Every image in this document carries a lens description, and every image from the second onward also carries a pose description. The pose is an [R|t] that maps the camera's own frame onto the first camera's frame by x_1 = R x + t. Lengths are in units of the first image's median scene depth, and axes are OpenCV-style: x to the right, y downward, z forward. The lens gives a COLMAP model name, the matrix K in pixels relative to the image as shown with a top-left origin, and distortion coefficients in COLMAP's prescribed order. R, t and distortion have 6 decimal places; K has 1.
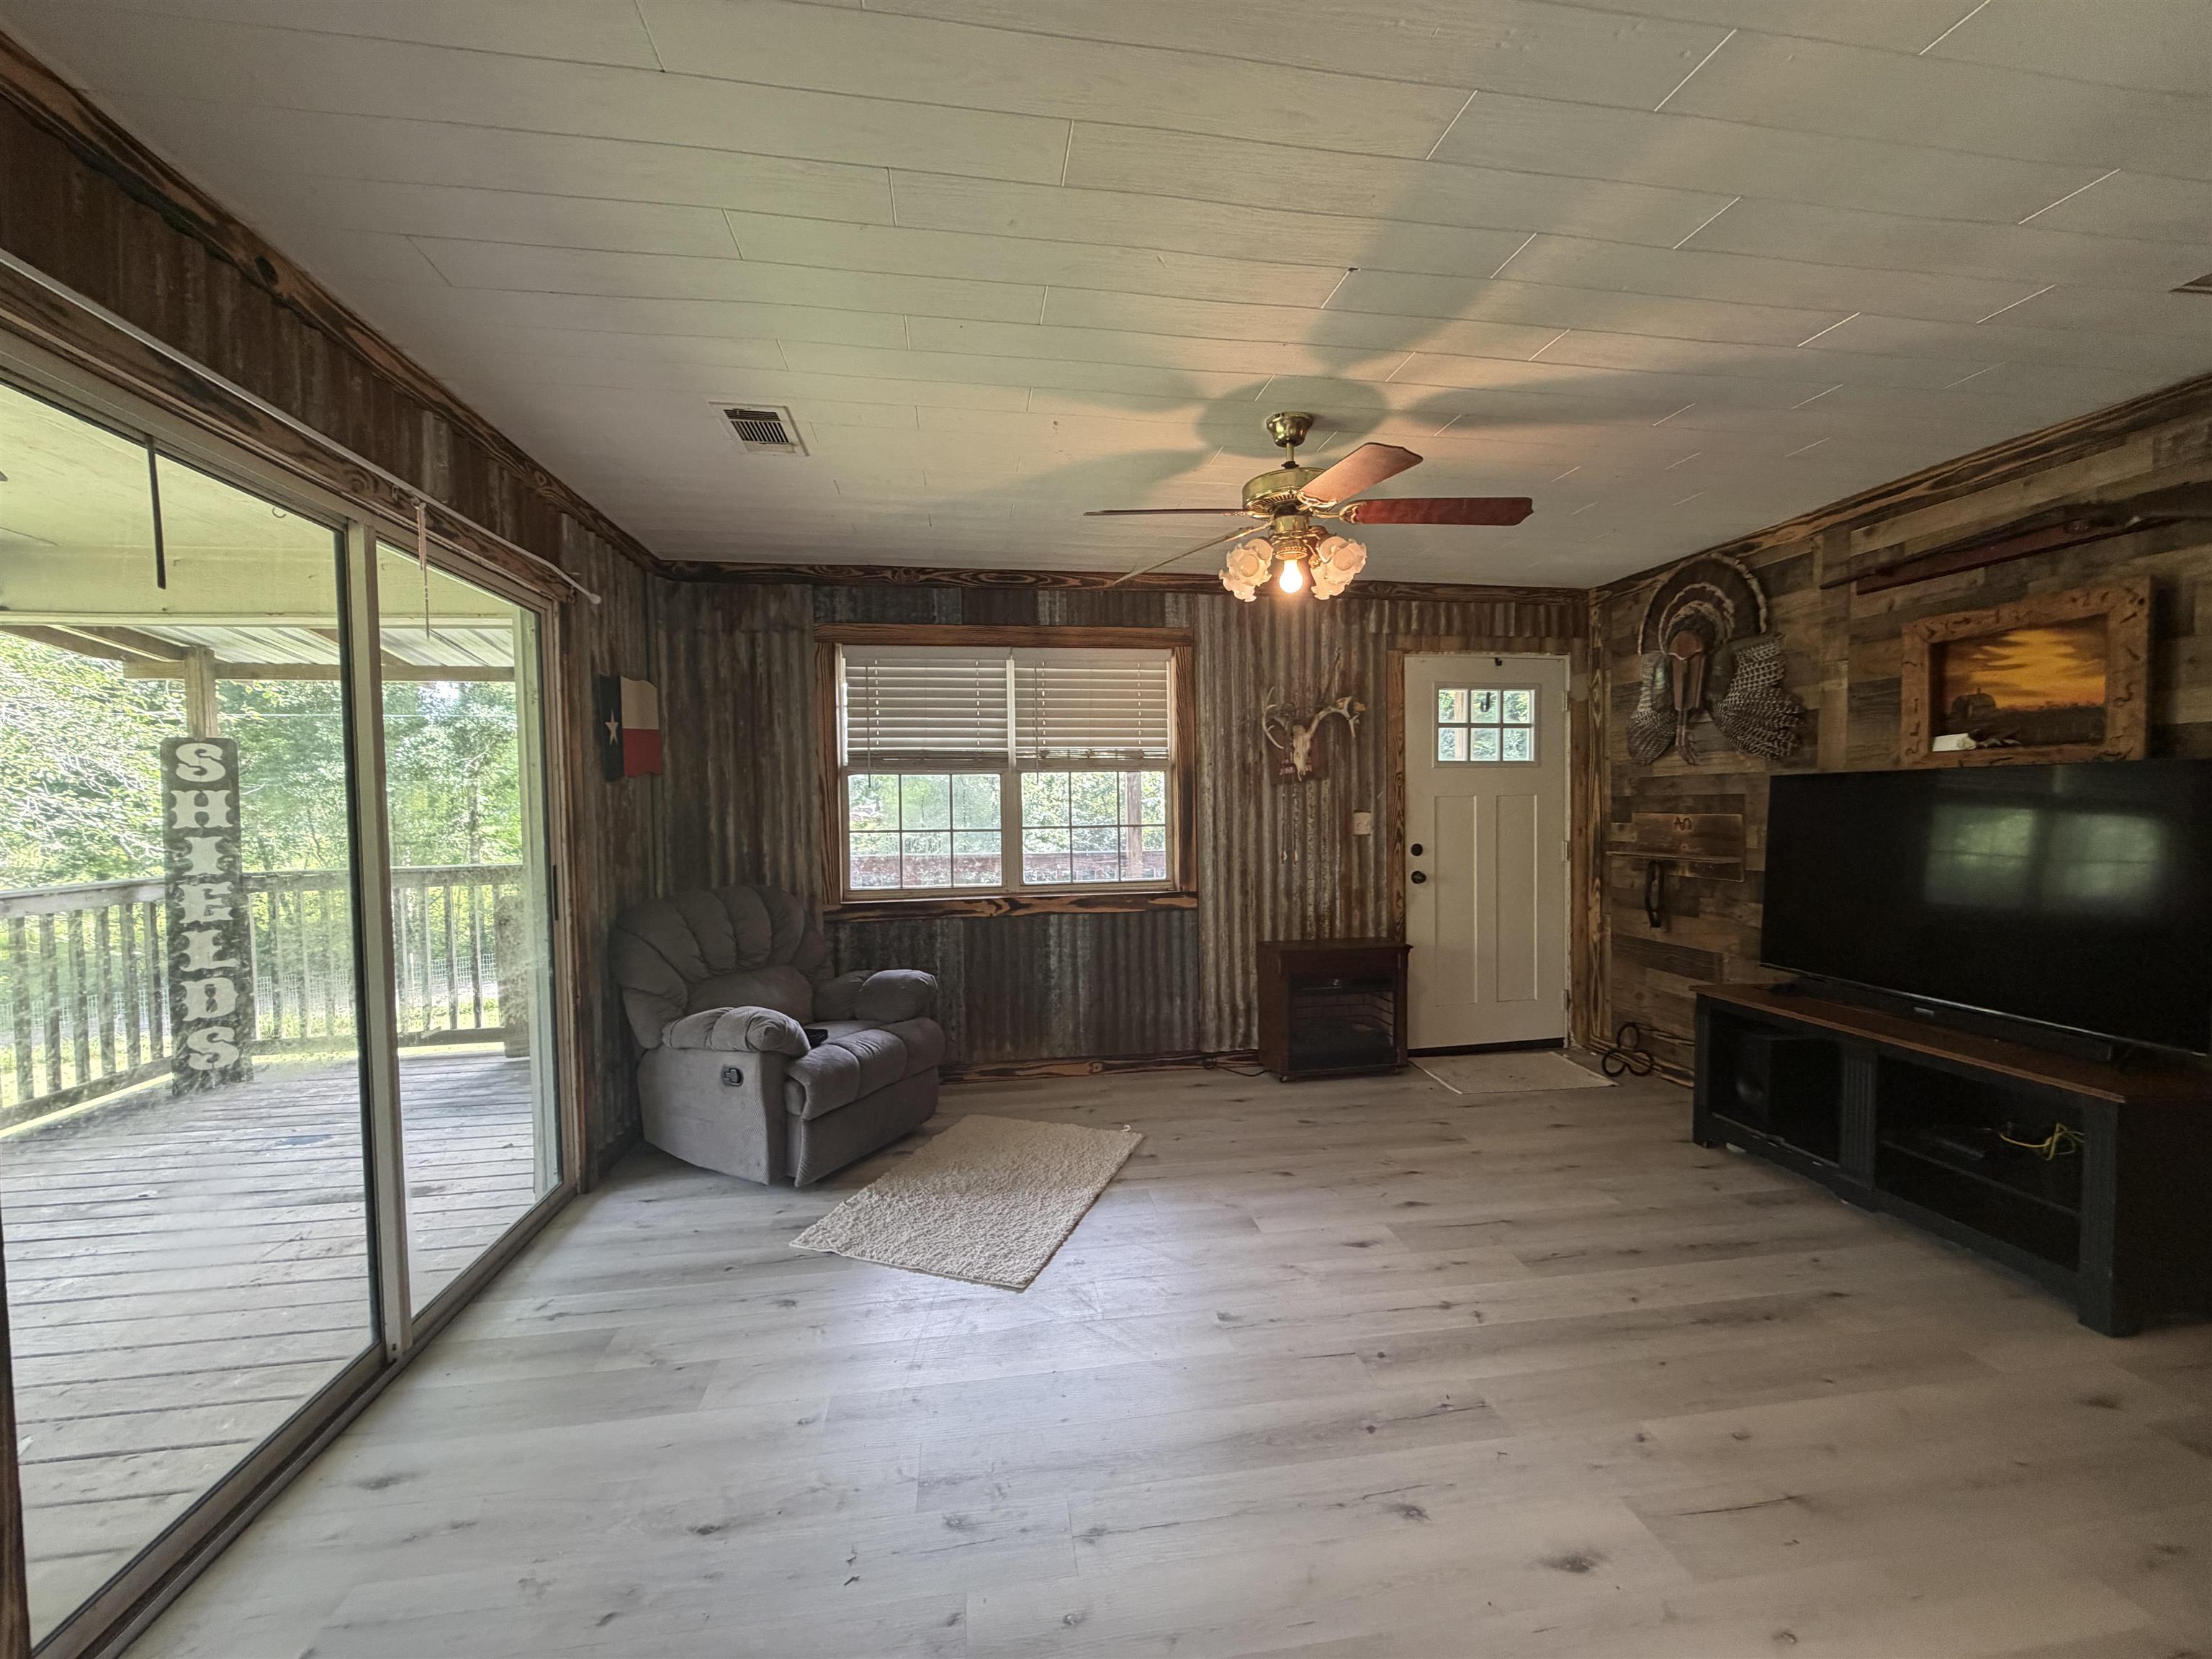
lens RADIAL K [[879.9, 0, 1102.4], [0, 879.9, 834.7], [0, 0, 1]] dist [-0.000461, -0.000099]
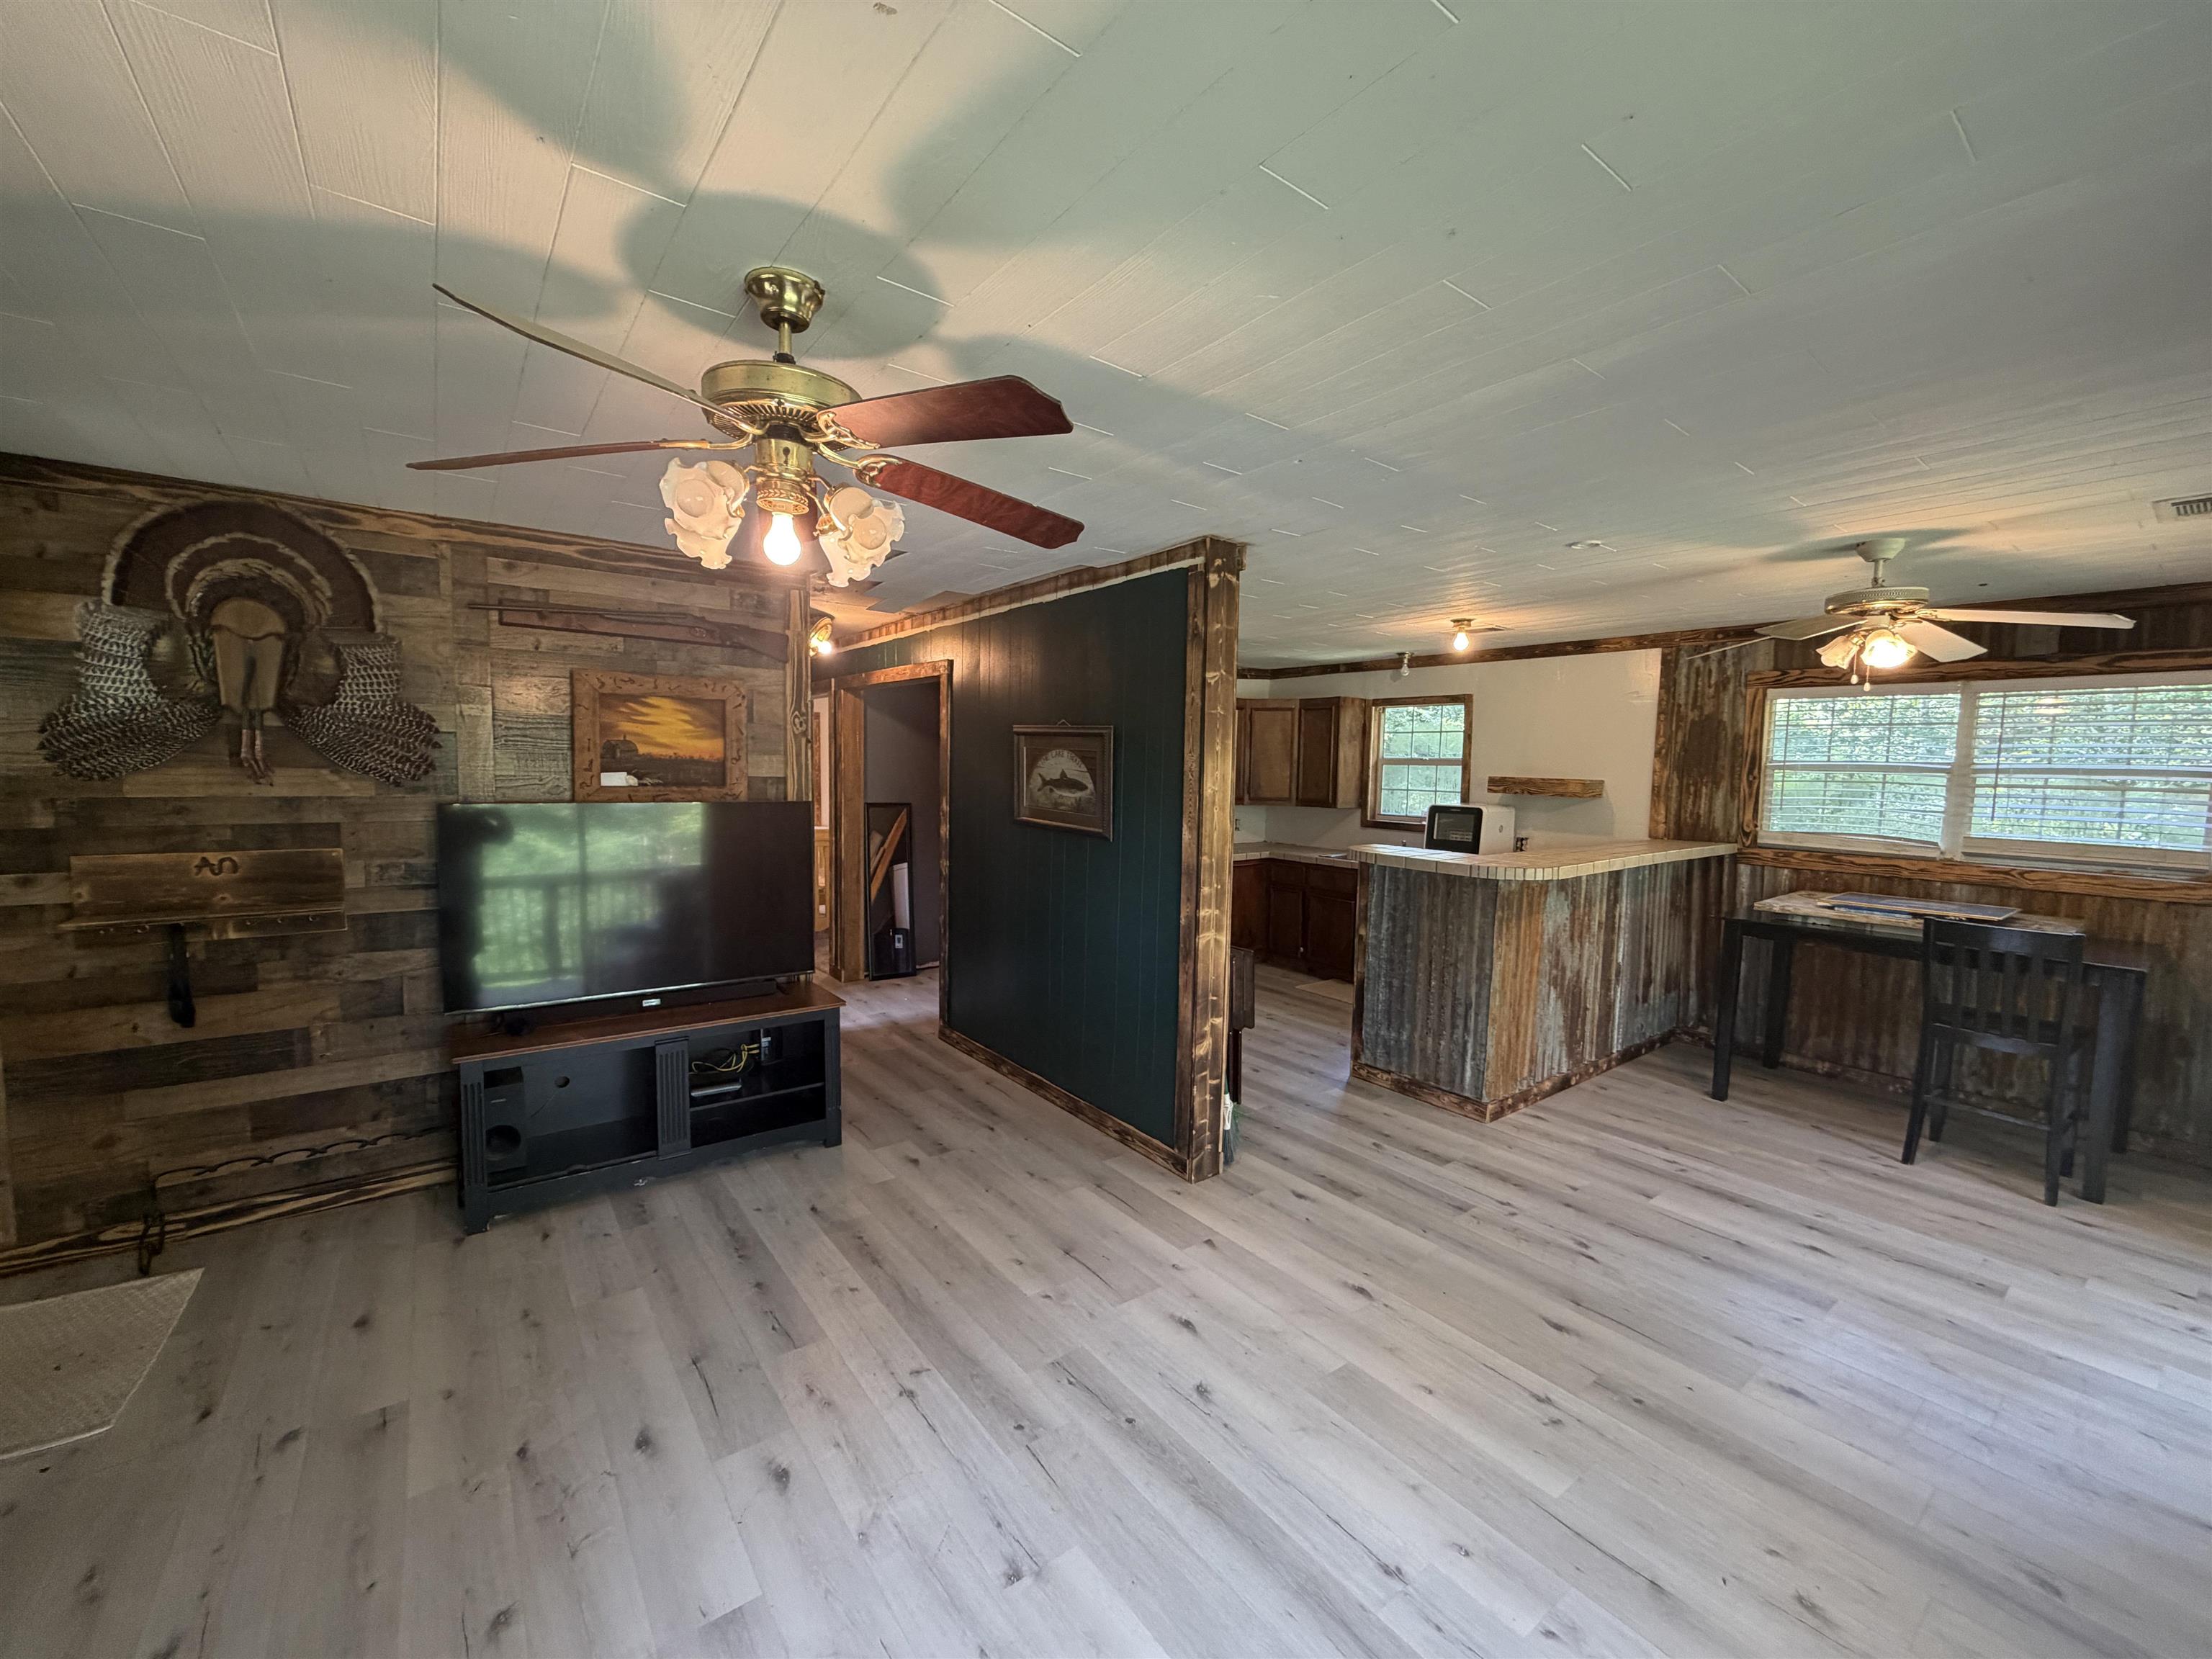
lens RADIAL K [[879.9, 0, 1102.4], [0, 879.9, 834.7], [0, 0, 1]] dist [-0.000461, -0.000099]
pose [[-0.472624, -0.064694, 0.878887, -0.357117], [0.016577, 0.996473, 0.082263, -0.101838], [-0.881109, 0.053449, -0.469884, 0.857109]]
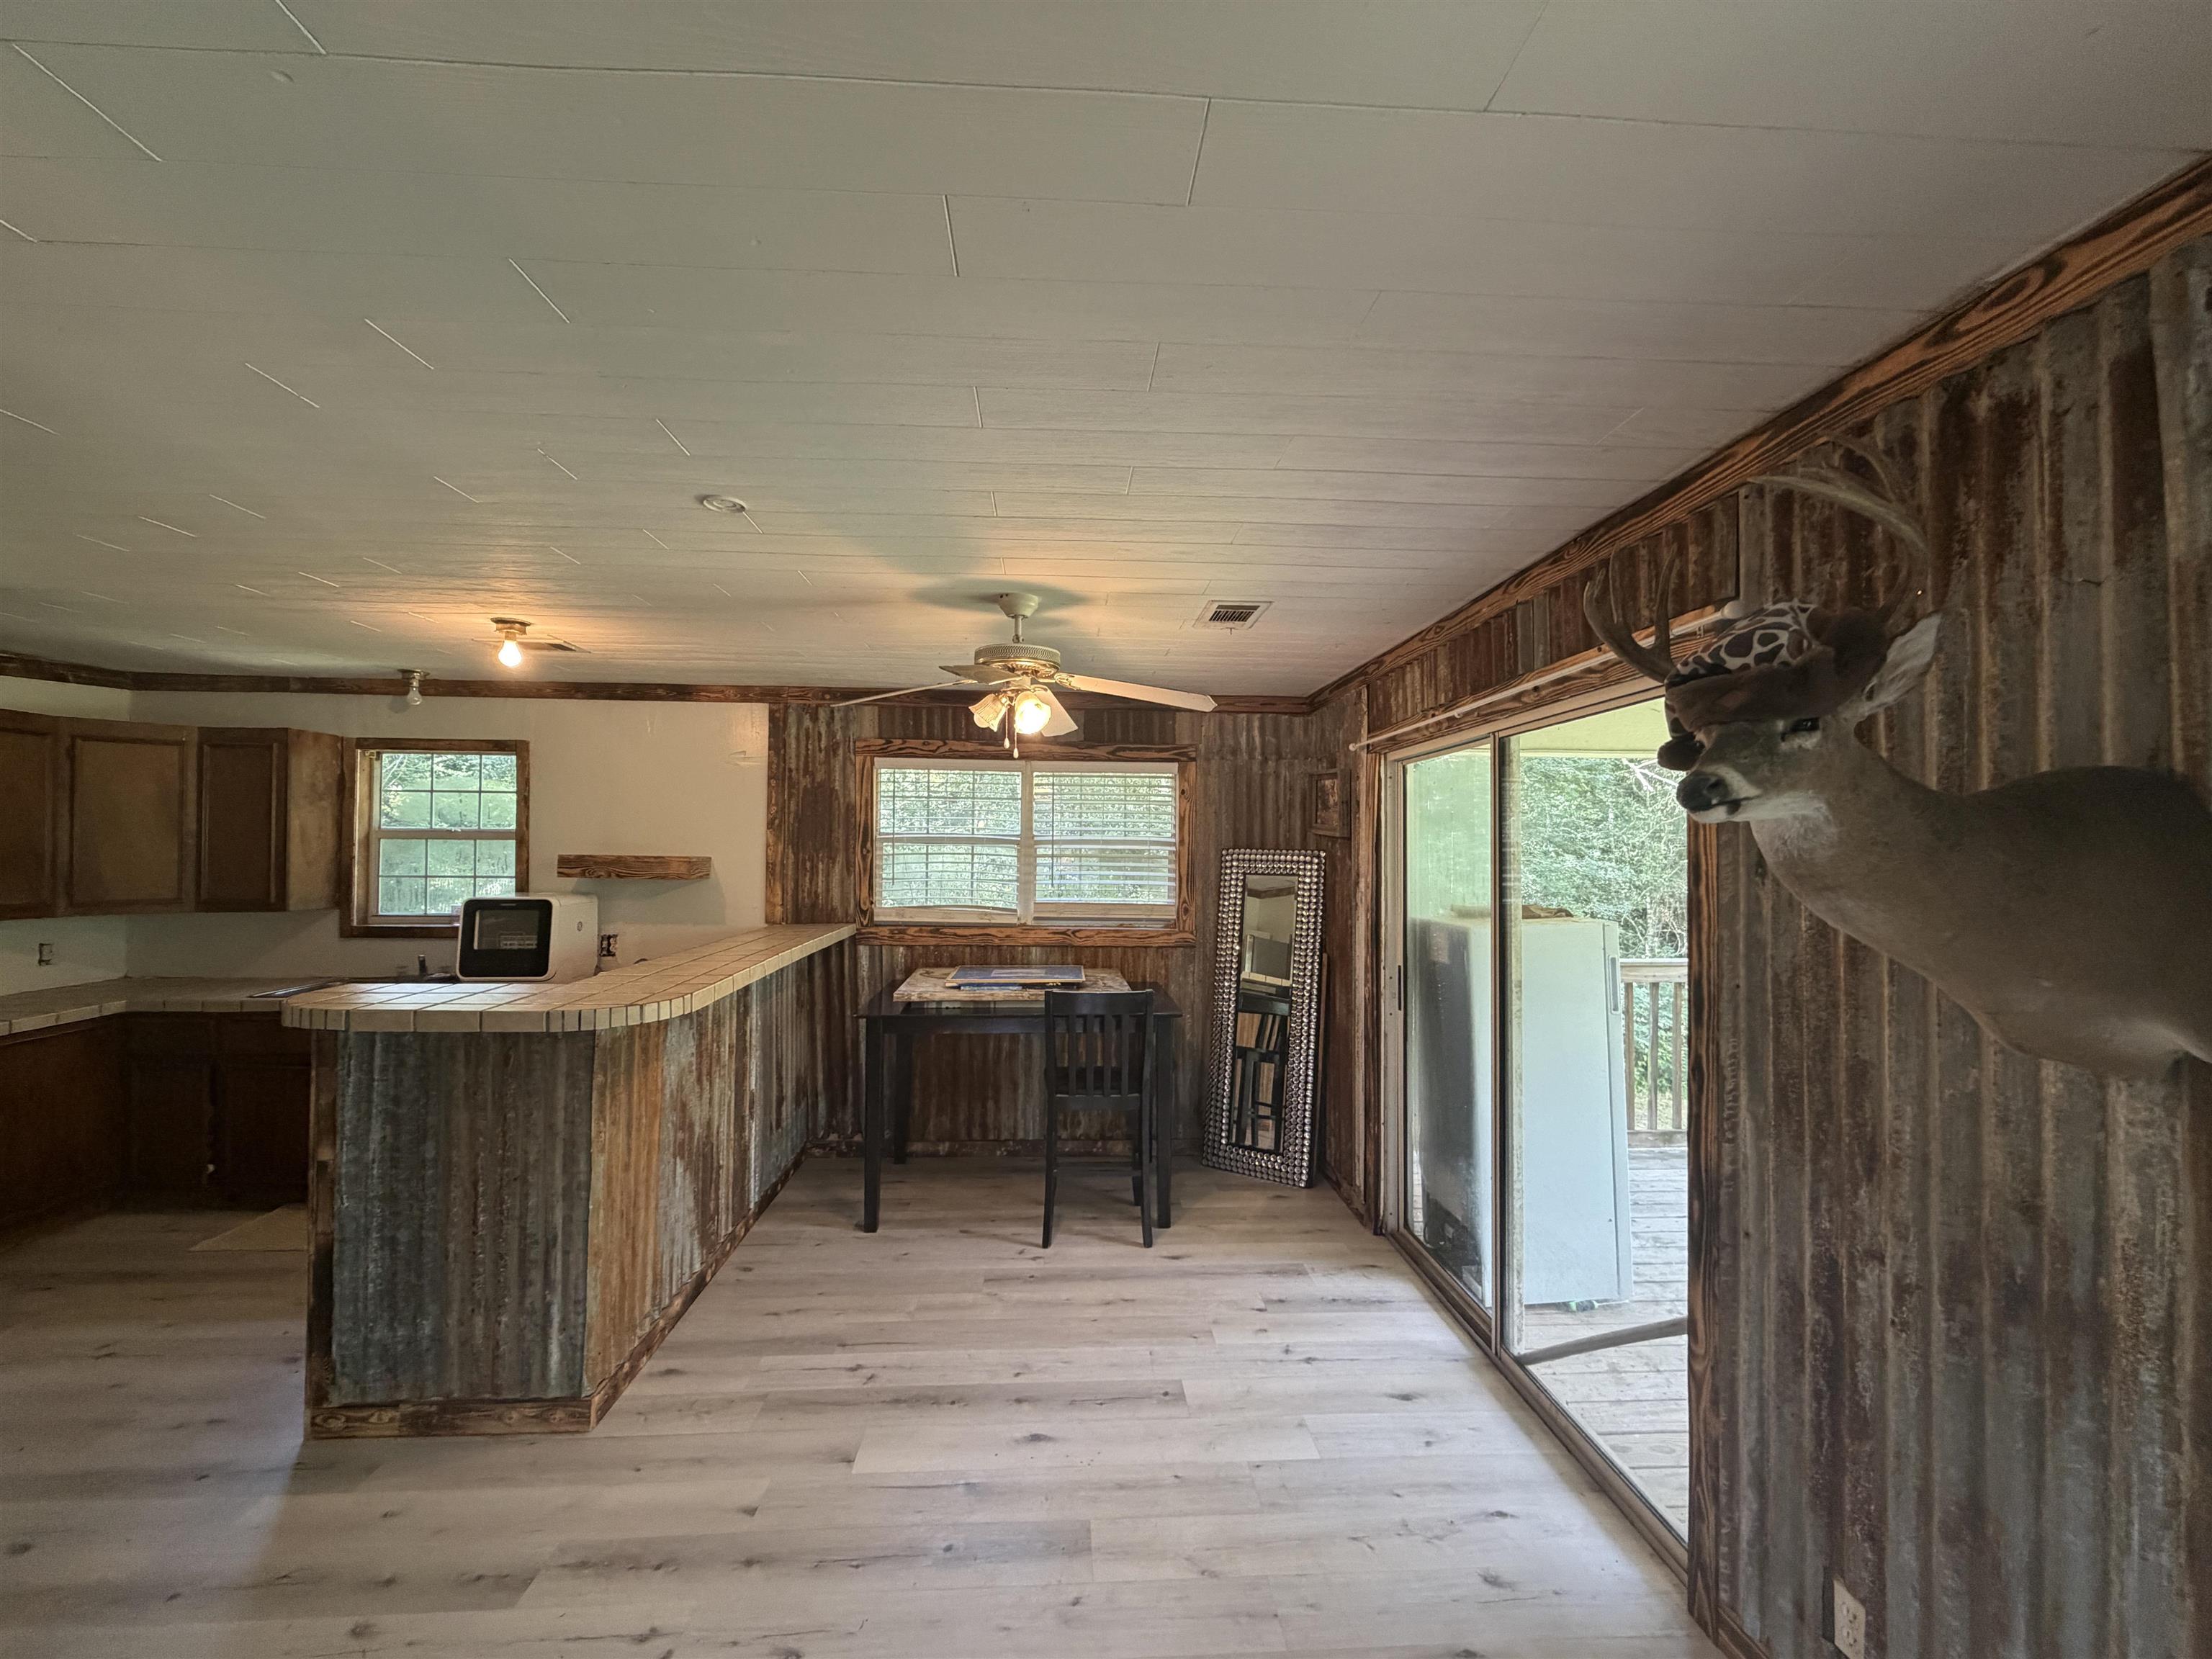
lens RADIAL K [[879.9, 0, 1102.4], [0, 879.9, 834.7], [0, 0, 1]] dist [-0.000461, -0.000099]
pose [[-0.995228, 0.008349, 0.097215, -0.071481], [0.009928, 0.999826, 0.015773, -0.101364], [-0.097067, 0.016663, -0.995138, 0.527496]]
